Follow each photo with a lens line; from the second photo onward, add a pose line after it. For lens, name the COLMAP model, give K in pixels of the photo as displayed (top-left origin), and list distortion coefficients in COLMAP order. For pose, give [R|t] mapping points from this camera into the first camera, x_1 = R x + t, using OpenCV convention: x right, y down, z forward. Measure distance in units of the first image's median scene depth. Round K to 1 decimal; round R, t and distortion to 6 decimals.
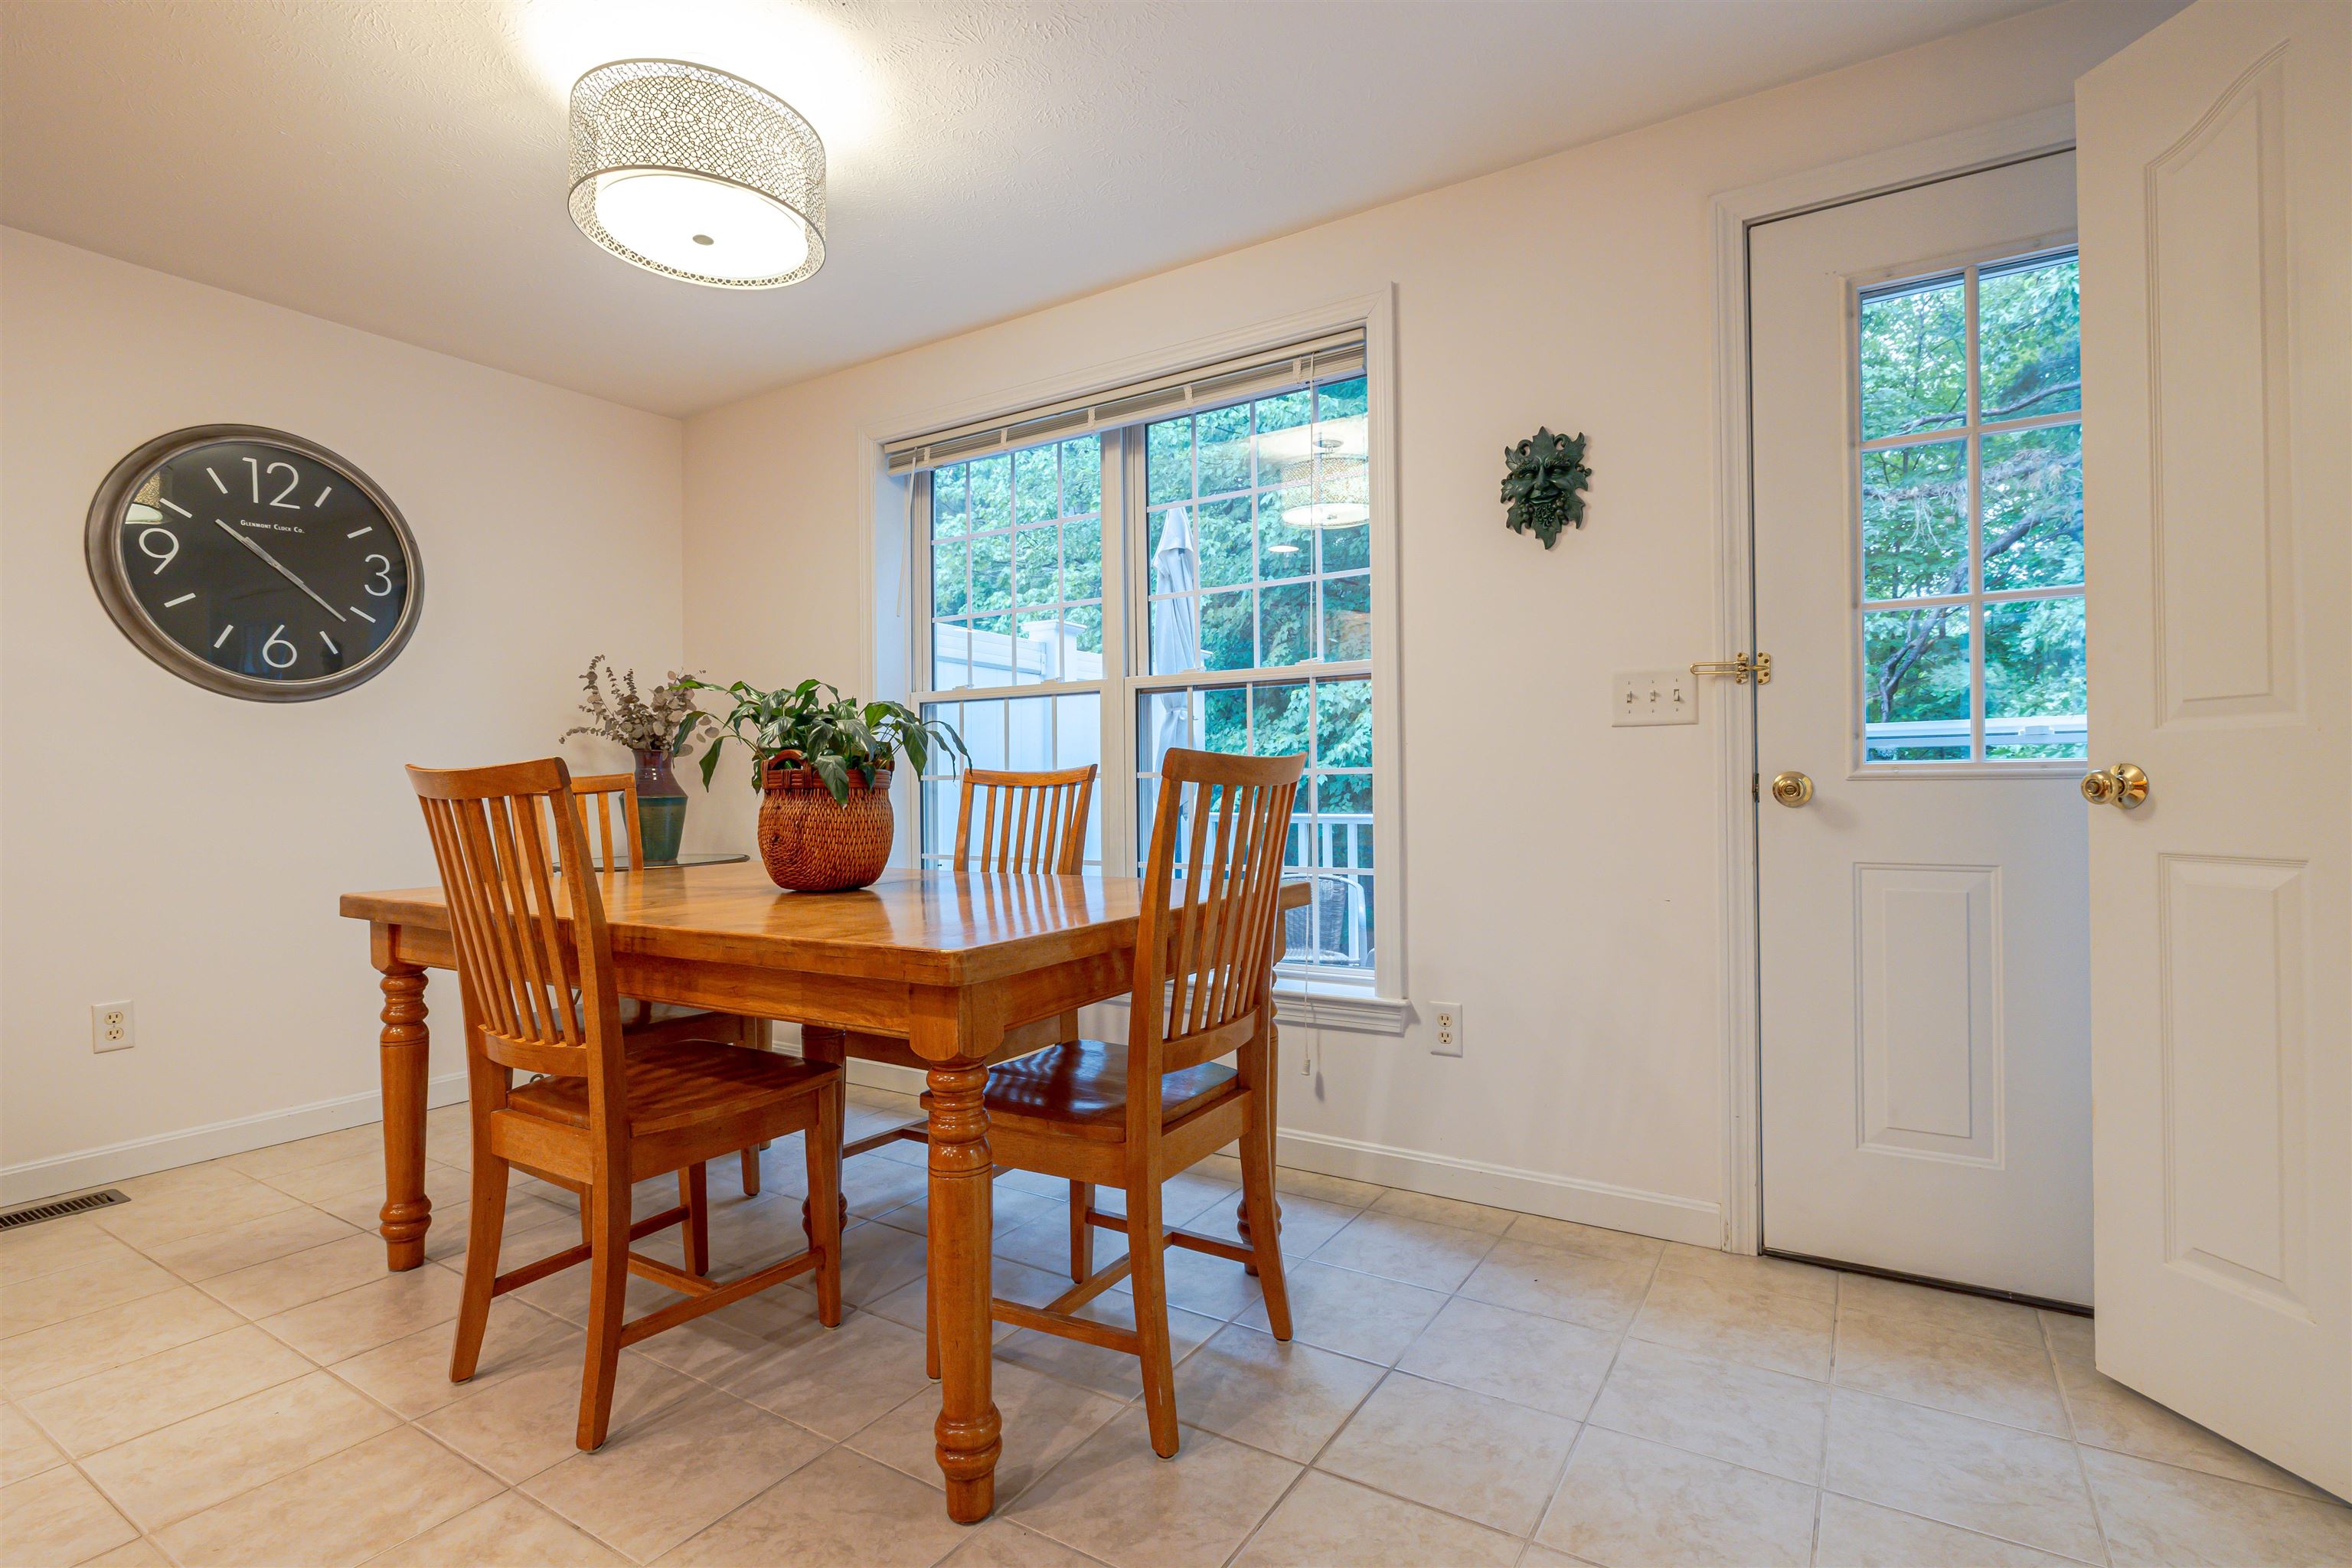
lens RADIAL K [[1117.8, 0, 1183.2], [0, 1117.8, 783.1], [0, 0, 1]] dist [-0.008709, 0.002883]
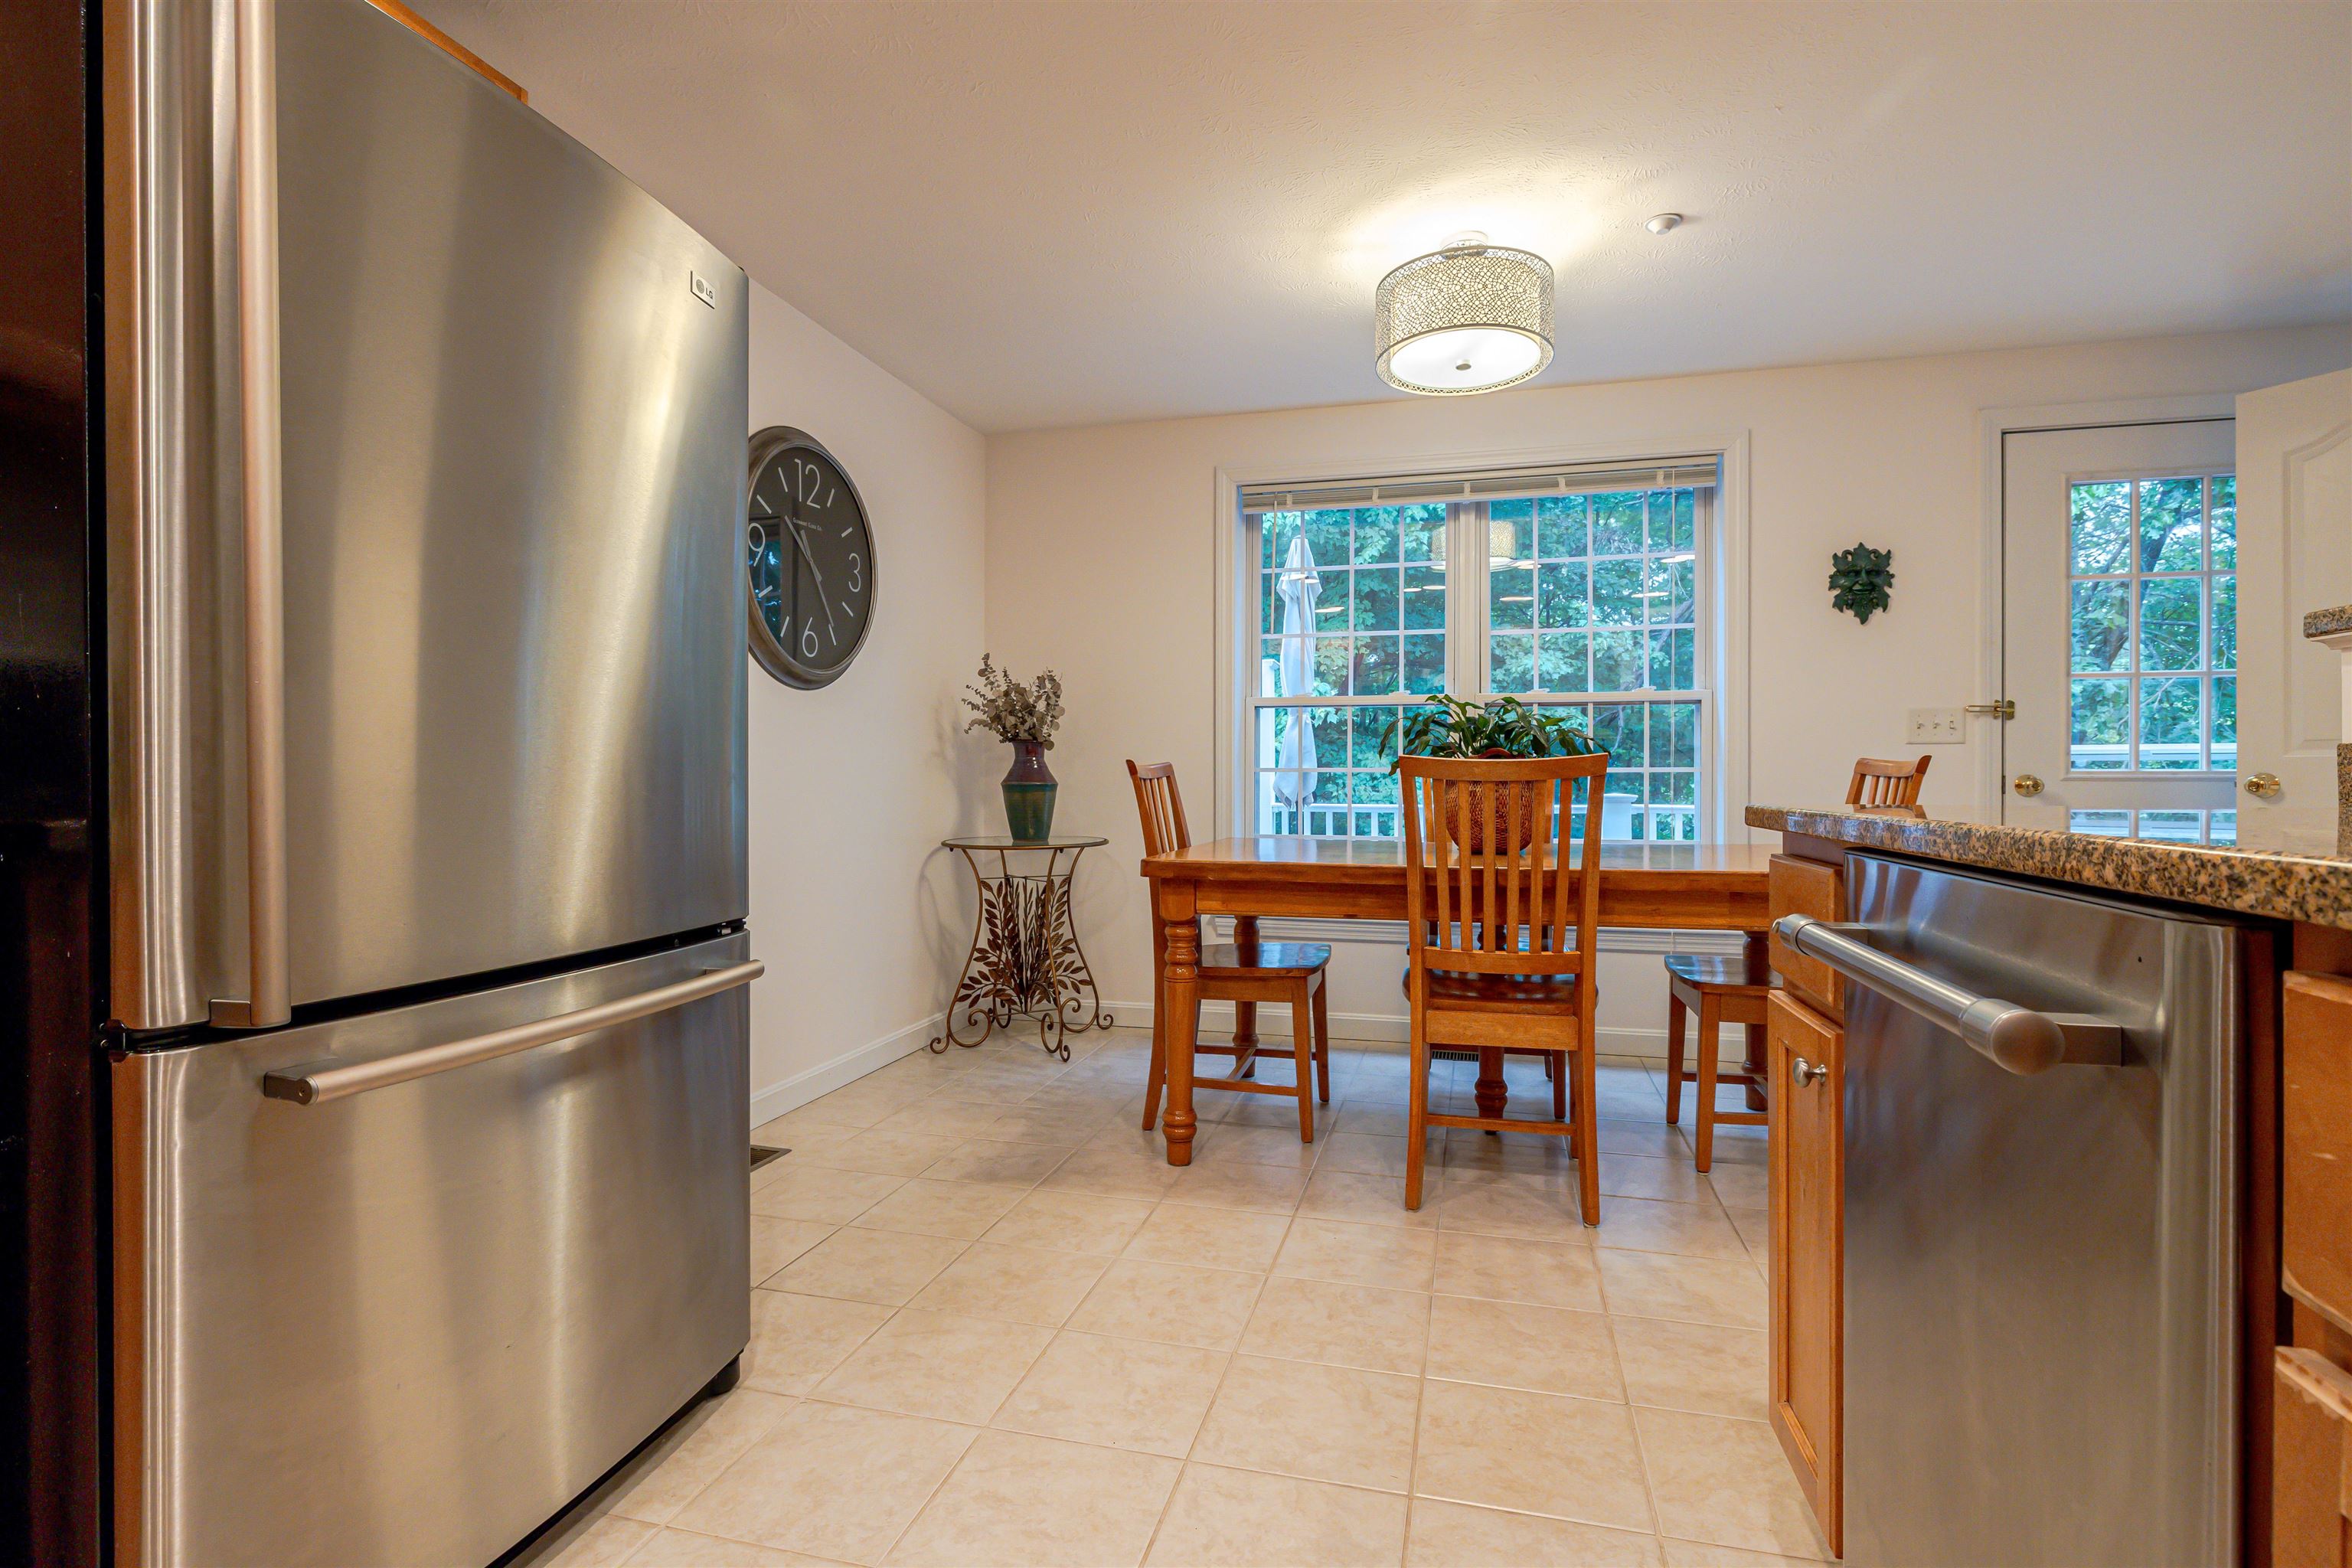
lens RADIAL K [[1117.8, 0, 1179.6], [0, 1117.8, 781.0], [0, 0, 1]] dist [-0.008709, 0.002883]
pose [[0.954636, 0.012736, 0.297503, -1.090833], [-0.012471, 0.999918, -0.002787, 0.018602], [-0.297514, -0.001050, 0.954717, -0.174065]]
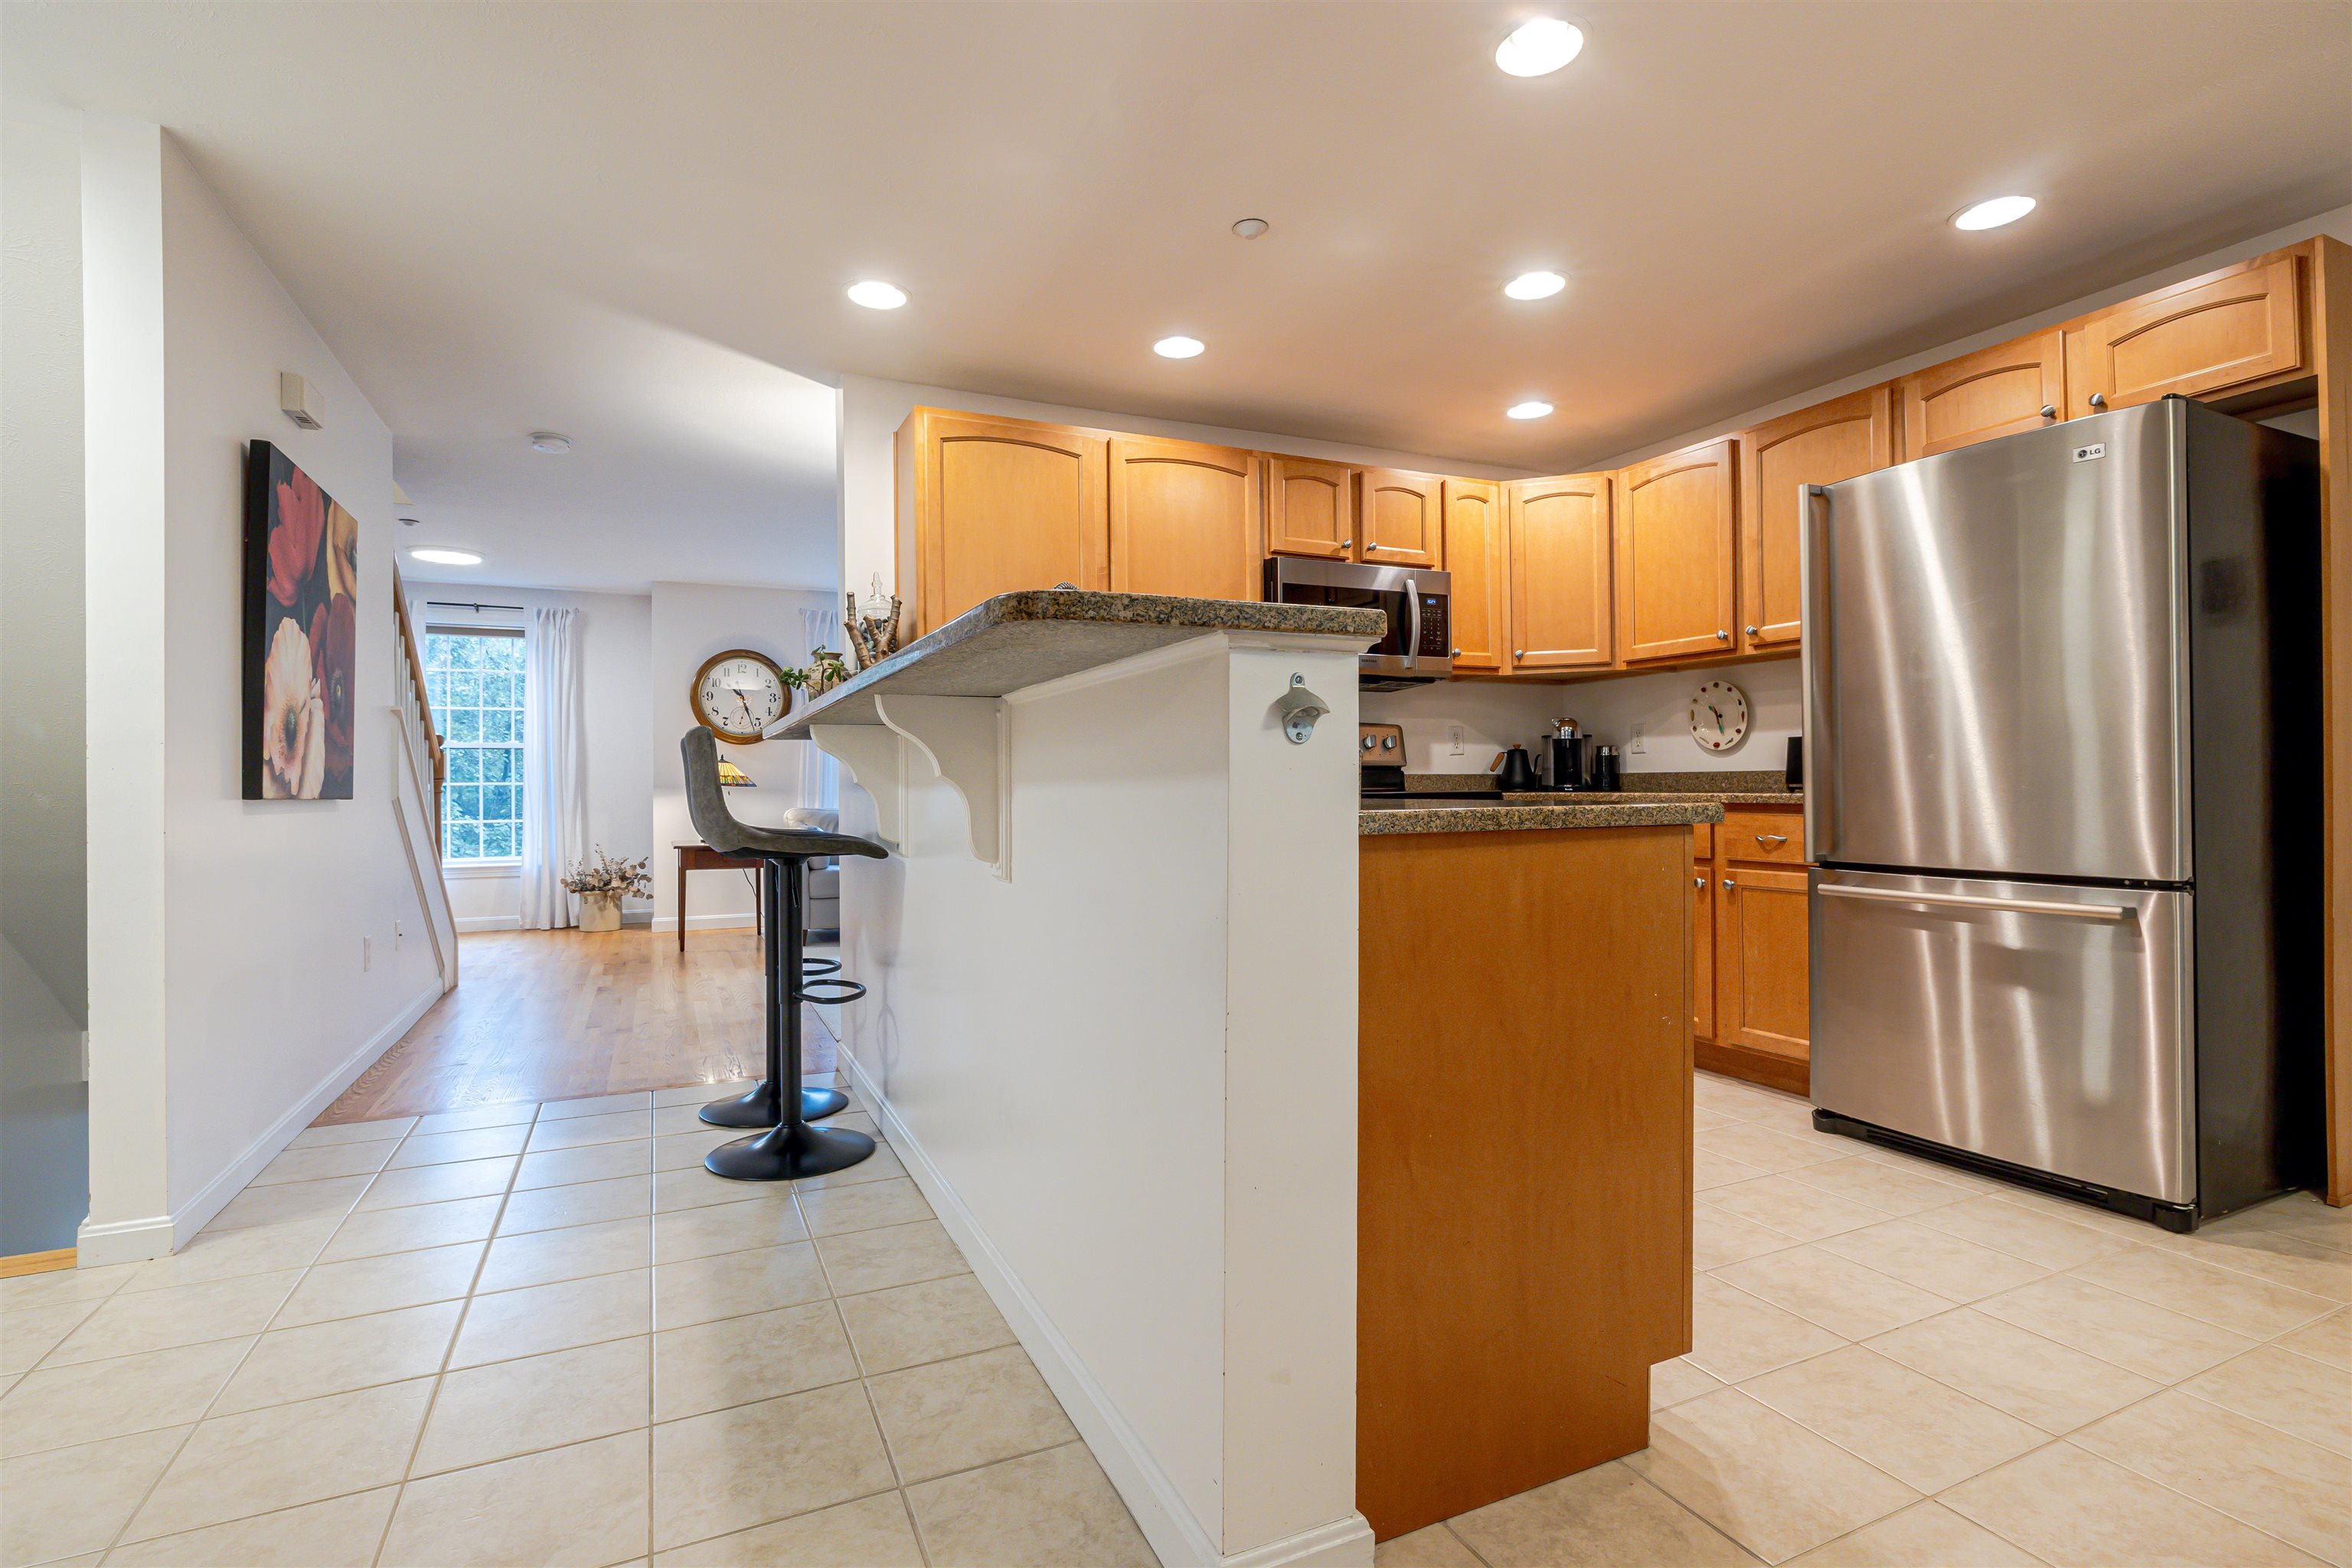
lens RADIAL K [[1117.8, 0, 1177.1], [0, 1117.8, 781.2], [0, 0, 1]] dist [-0.008709, 0.002883]
pose [[-0.537292, 0.015896, -0.843246, 0.230483], [0.014382, 0.999850, 0.009685, -0.001003], [0.843273, -0.006924, -0.537440, 0.443133]]
